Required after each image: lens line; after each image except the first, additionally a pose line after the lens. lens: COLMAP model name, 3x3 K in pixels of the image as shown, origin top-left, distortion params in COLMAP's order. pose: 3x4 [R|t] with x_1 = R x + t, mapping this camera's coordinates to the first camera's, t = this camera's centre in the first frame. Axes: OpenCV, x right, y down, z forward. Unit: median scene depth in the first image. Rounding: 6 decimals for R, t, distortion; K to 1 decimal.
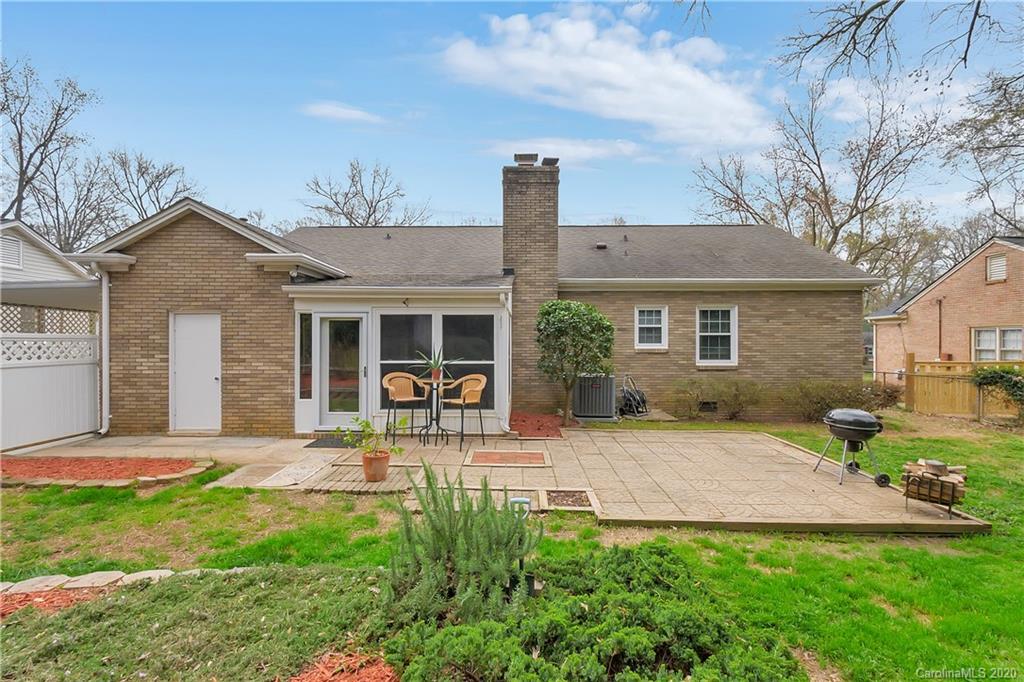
lens RADIAL K [[469.0, 0, 512.0], [0, 469.0, 341.0], [0, 0, 1]] dist [0.001366, 0.000217]
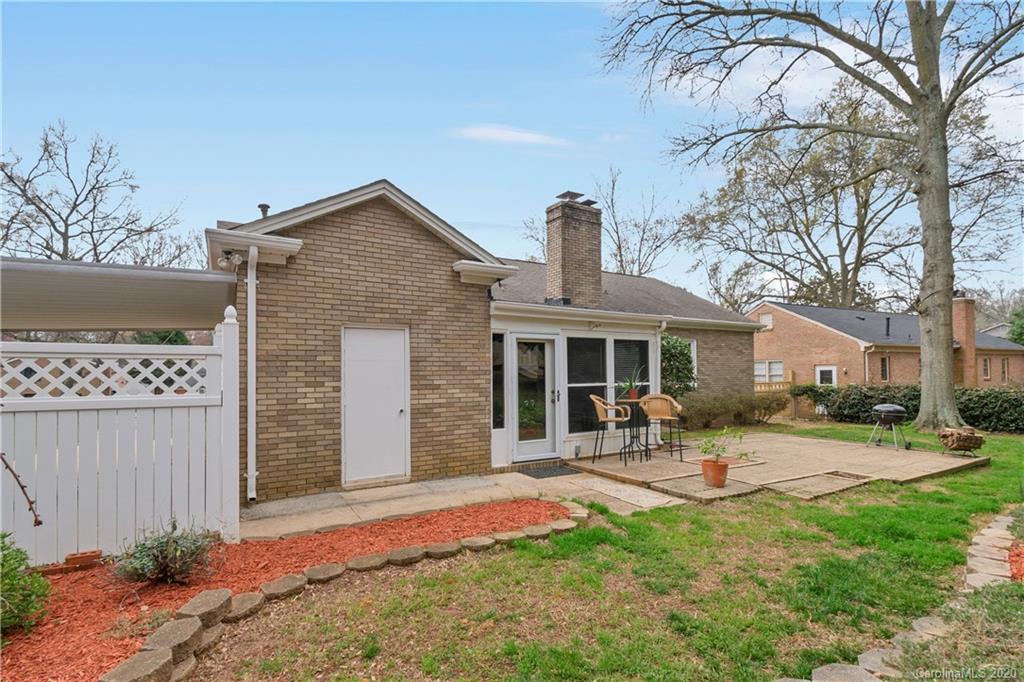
lens RADIAL K [[477.5, 0, 516.4], [0, 477.5, 369.3], [0, 0, 1]] dist [0.003099, 0.000506]
pose [[0.851860, -0.004483, 0.523751, -0.894567], [0.014541, 0.999780, -0.015093, 0.024708], [-0.523568, 0.020472, 0.851738, 0.206054]]
